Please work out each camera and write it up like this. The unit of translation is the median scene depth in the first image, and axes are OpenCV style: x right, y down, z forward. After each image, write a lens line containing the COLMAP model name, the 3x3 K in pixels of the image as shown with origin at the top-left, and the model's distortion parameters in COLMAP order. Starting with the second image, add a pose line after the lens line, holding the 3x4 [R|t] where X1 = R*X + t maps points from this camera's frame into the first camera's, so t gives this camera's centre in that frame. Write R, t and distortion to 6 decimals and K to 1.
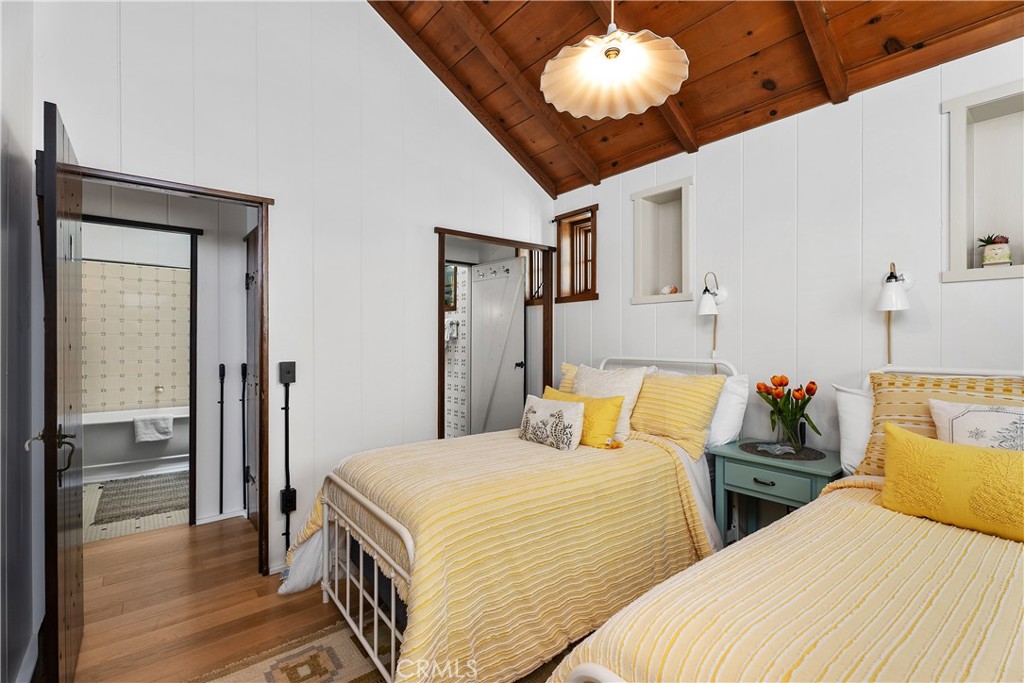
lens RADIAL K [[464.9, 0, 512.0], [0, 464.9, 341.5], [0, 0, 1]] dist [0.001357, 0.000164]
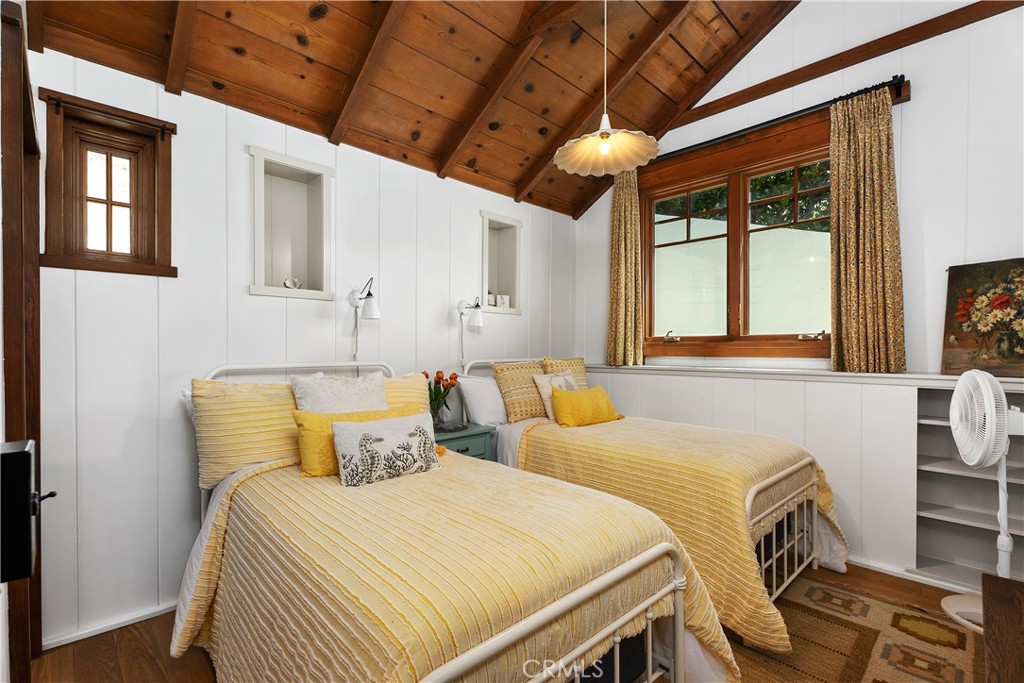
lens RADIAL K [[463.6, 0, 515.1], [0, 463.6, 348.5], [0, 0, 1]] dist [0.021988, -0.000047]
pose [[-0.098585, -0.006394, 0.995108, -0.719217], [-0.001210, 0.999979, 0.006306, 0.002811], [-0.995128, -0.000582, -0.098591, 0.878766]]
